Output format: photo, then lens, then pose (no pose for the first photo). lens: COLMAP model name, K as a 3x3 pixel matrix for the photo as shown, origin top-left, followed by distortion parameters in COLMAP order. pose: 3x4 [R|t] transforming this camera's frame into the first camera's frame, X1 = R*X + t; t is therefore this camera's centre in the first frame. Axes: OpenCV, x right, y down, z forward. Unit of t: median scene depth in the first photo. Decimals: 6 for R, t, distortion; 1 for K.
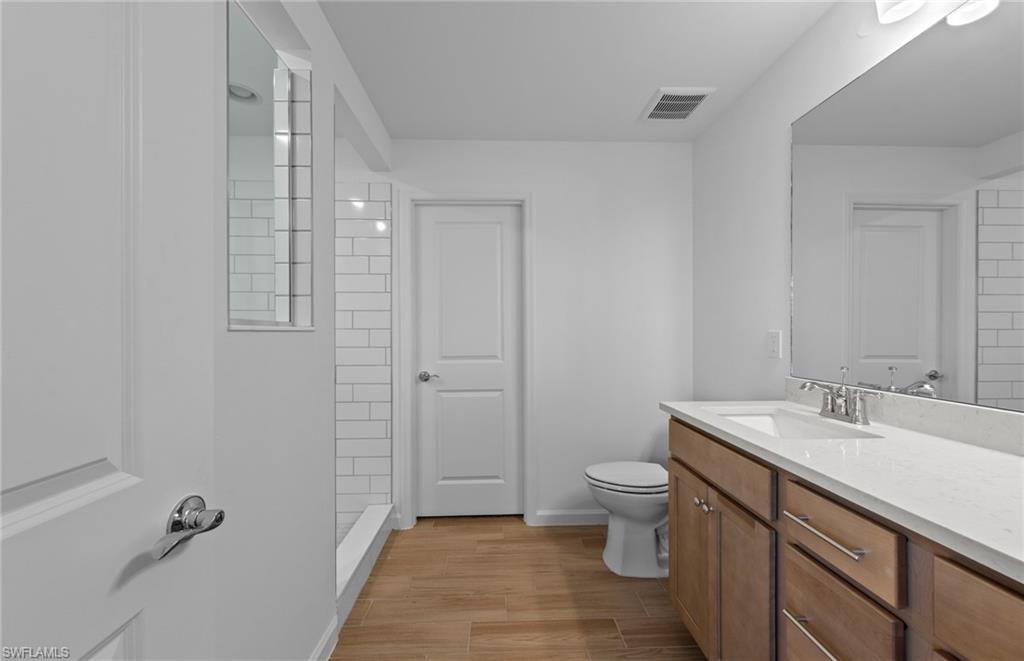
lens RADIAL K [[375.6, 0, 511.0], [0, 375.6, 327.9], [0, 0, 1]] dist [0.002870, -0.000847]
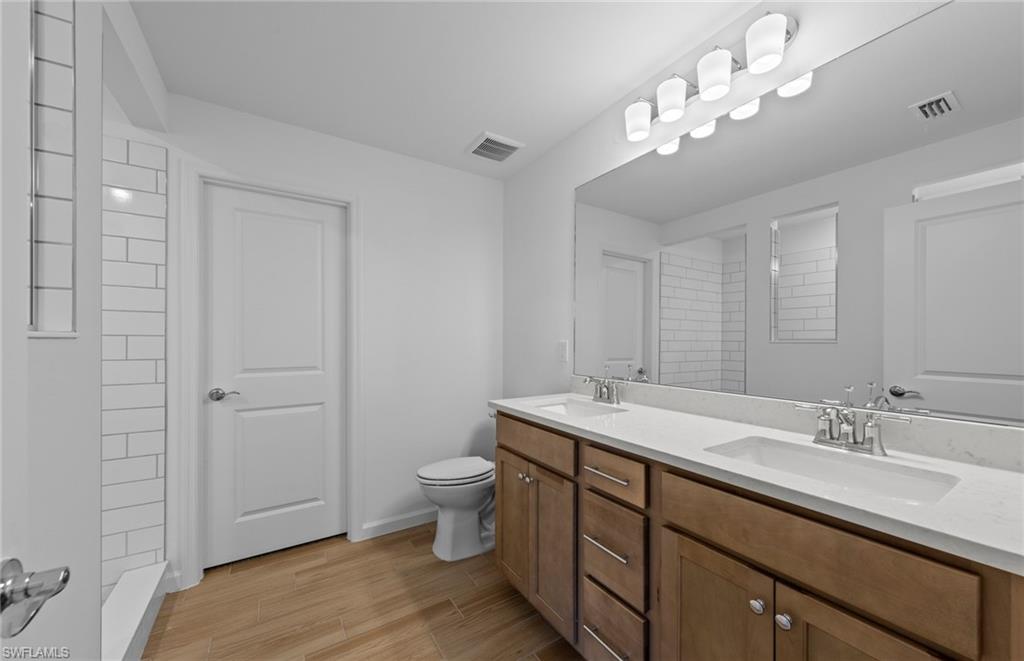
lens RADIAL K [[375.6, 0, 515.5], [0, 375.6, 335.3], [0, 0, 1]] dist [0.002870, -0.000847]
pose [[0.857220, 0.012494, 0.514799, -0.116928], [-0.009932, 0.999921, -0.007729, 0.000222], [-0.514855, 0.001512, 0.857276, -0.045149]]
